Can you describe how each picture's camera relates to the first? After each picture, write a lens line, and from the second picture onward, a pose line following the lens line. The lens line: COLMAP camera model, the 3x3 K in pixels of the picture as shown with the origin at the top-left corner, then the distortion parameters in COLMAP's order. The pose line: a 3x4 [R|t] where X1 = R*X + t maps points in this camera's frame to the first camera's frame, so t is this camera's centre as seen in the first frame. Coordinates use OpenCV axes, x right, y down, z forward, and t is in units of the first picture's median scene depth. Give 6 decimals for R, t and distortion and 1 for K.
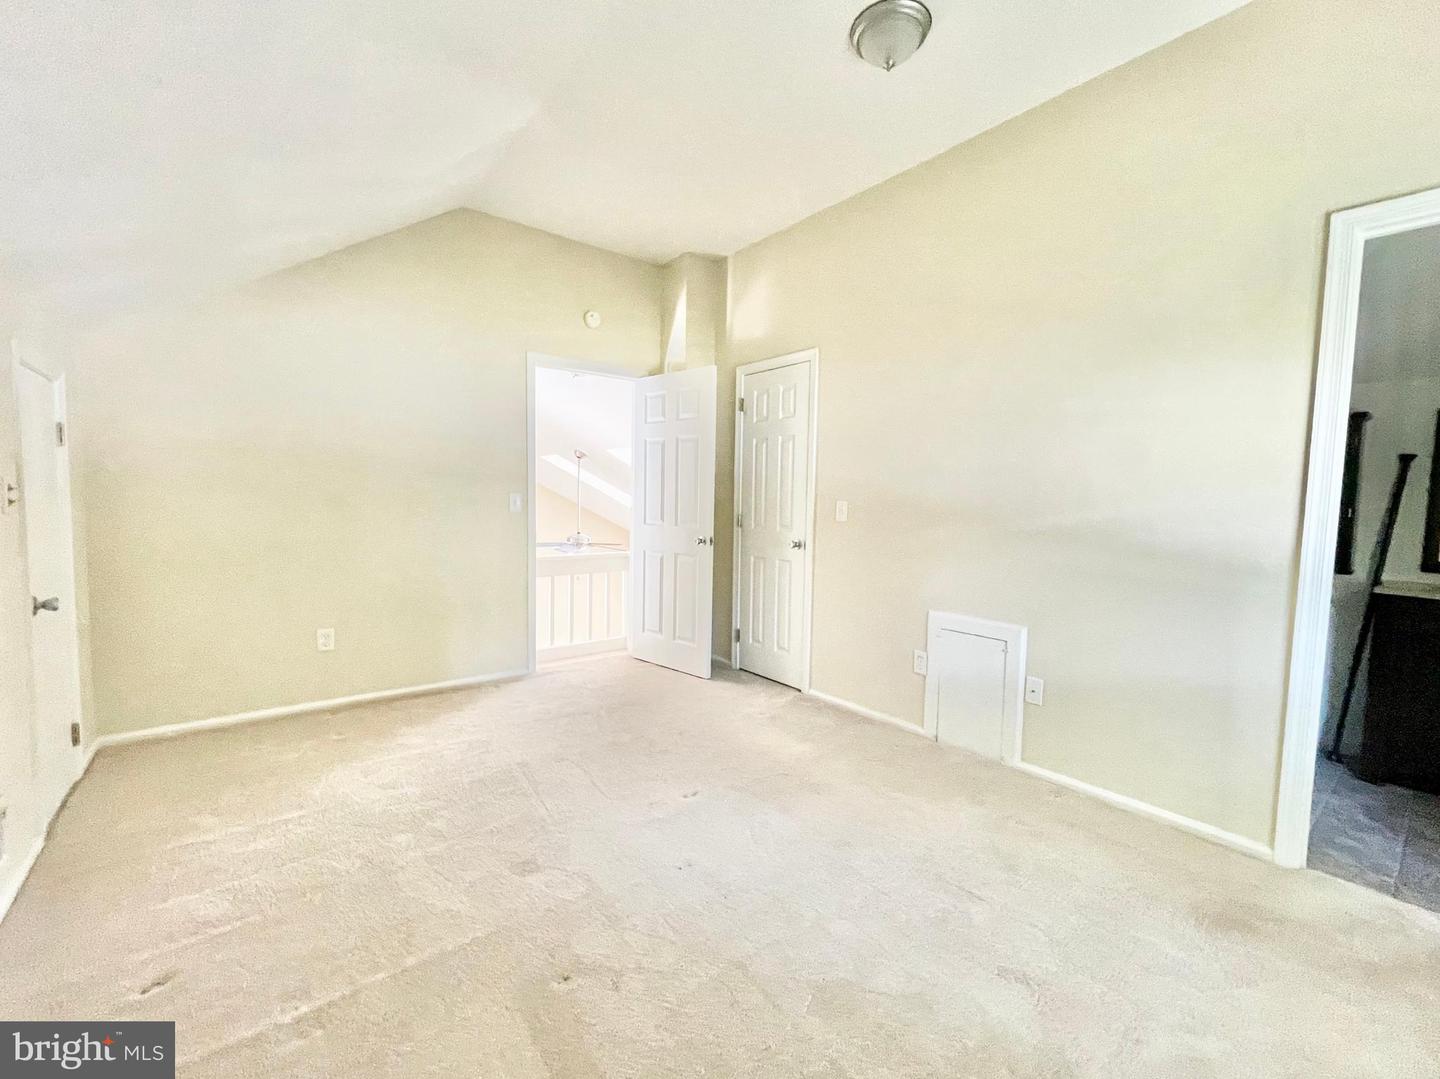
lens RADIAL K [[582.2, 0, 728.4], [0, 582.2, 543.6], [0, 0, 1]] dist [-0.002160, -0.000004]
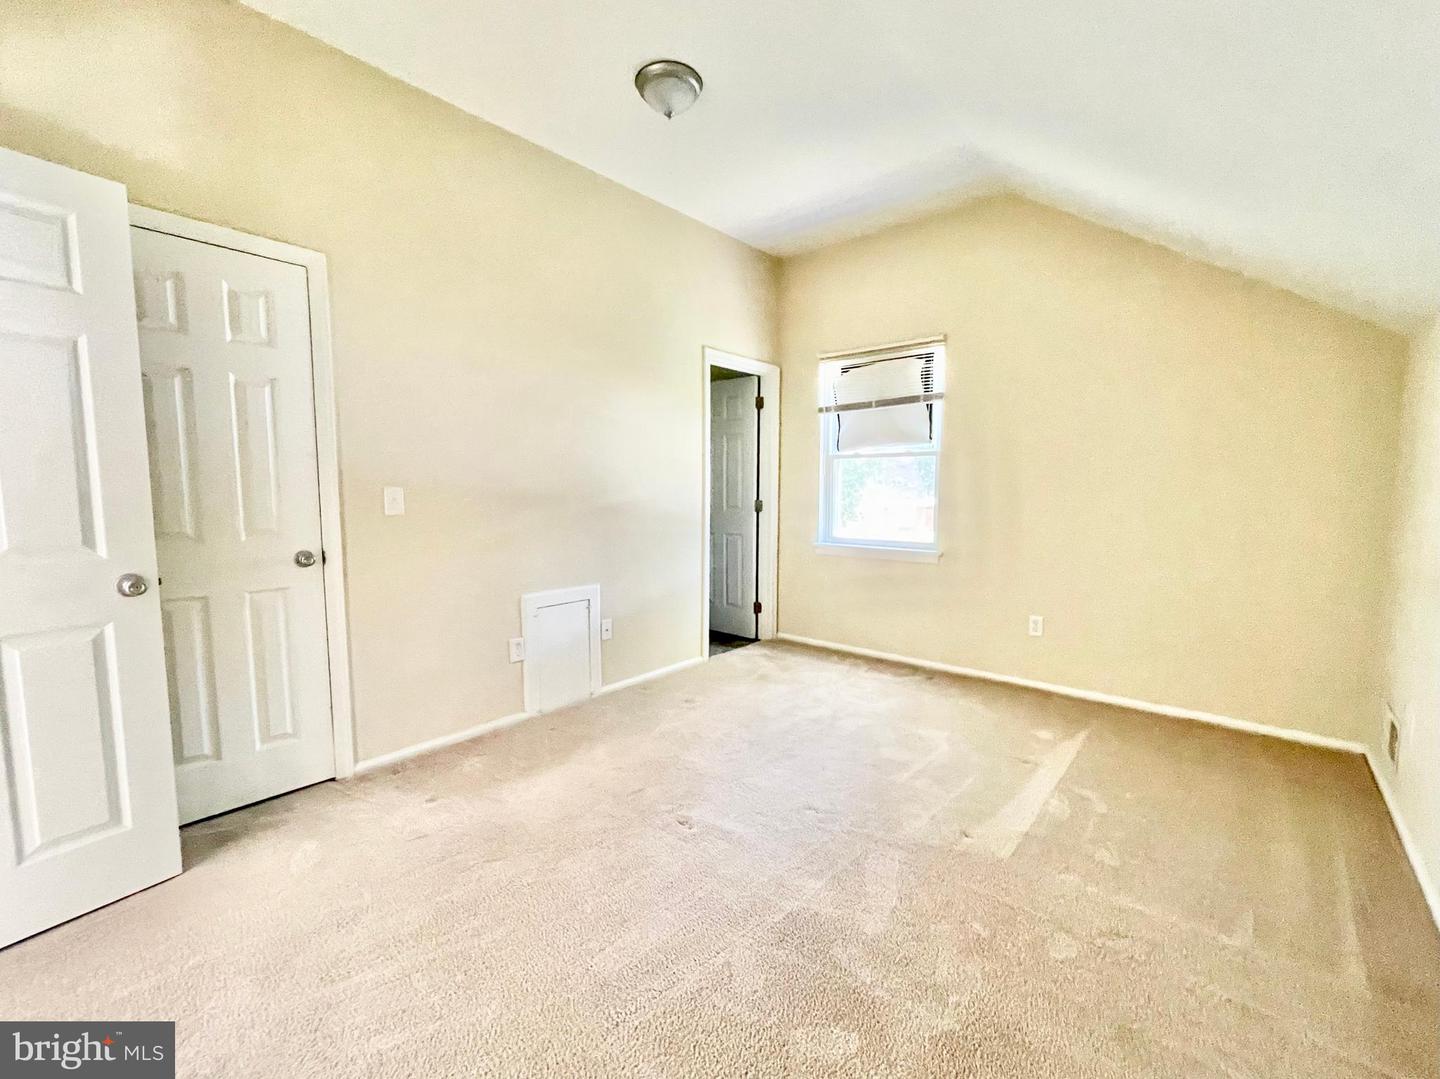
lens RADIAL K [[619.0, 0, 729.3], [0, 619.0, 543.5], [0, 0, 1]] dist [0.001600, 0.000323]
pose [[-0.175761, -0.116535, 0.977511, -0.740299], [0.060308, 0.989829, 0.128847, -0.088664], [-0.982584, 0.081598, -0.166946, 0.799784]]
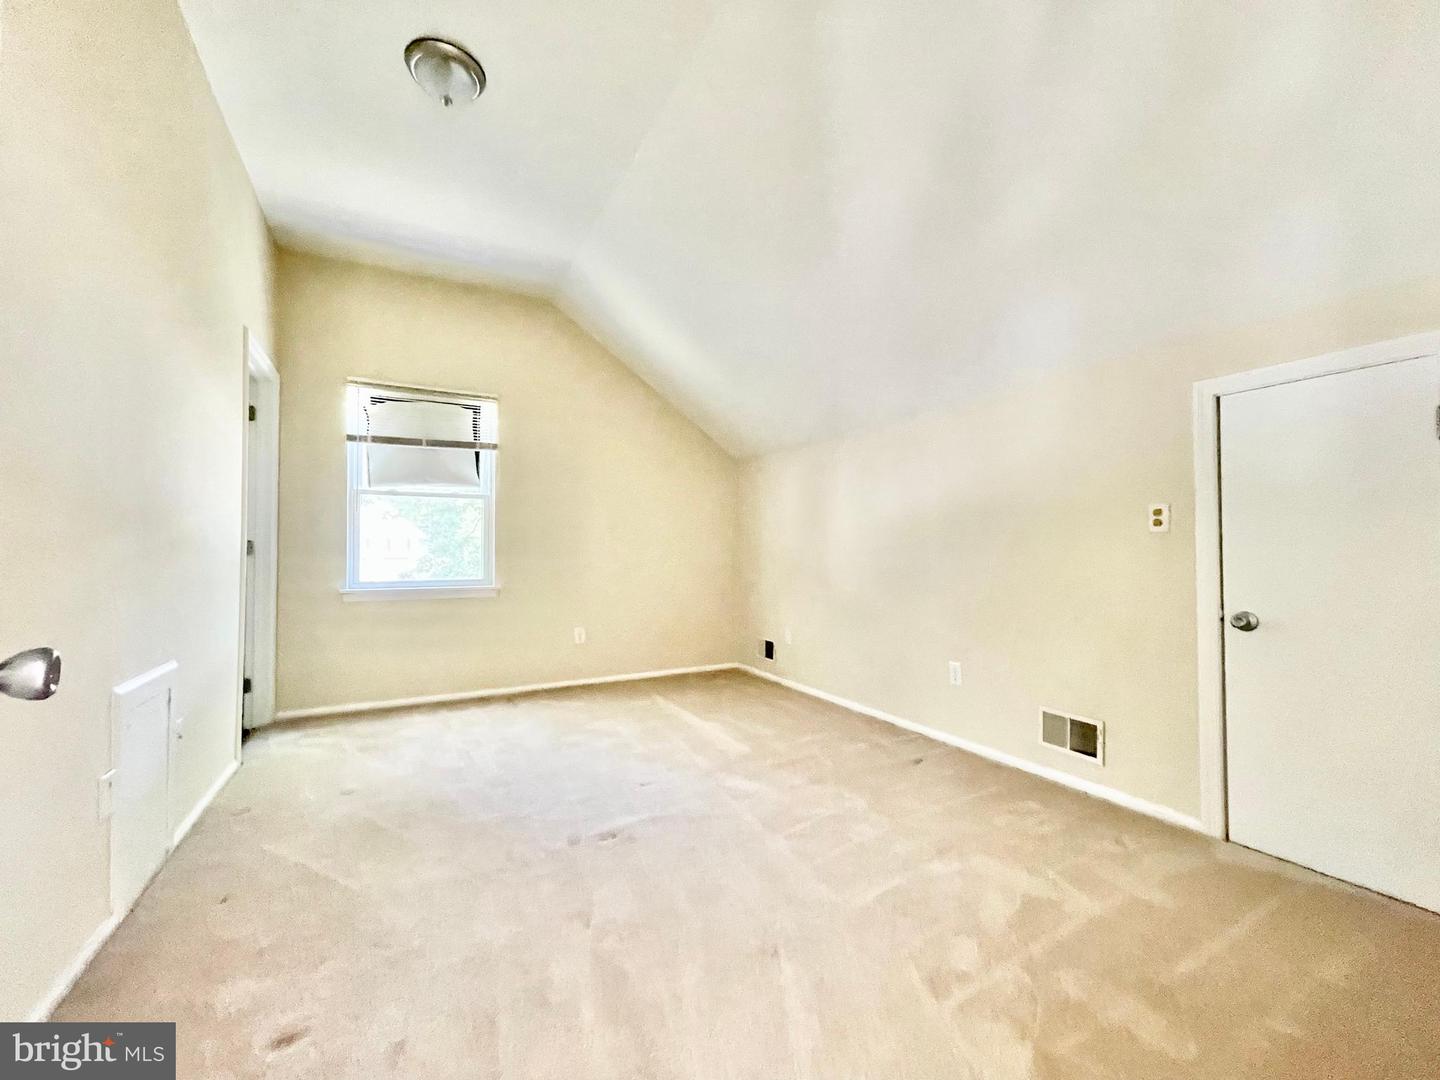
lens RADIAL K [[582.2, 0, 728.4], [0, 582.2, 544.1], [0, 0, 1]] dist [-0.002160, -0.000004]
pose [[-0.982818, -0.019409, 0.183556, -0.307186], [-0.008919, 0.998288, 0.057804, -0.054409], [-0.184364, 0.055174, -0.981308, 1.385566]]
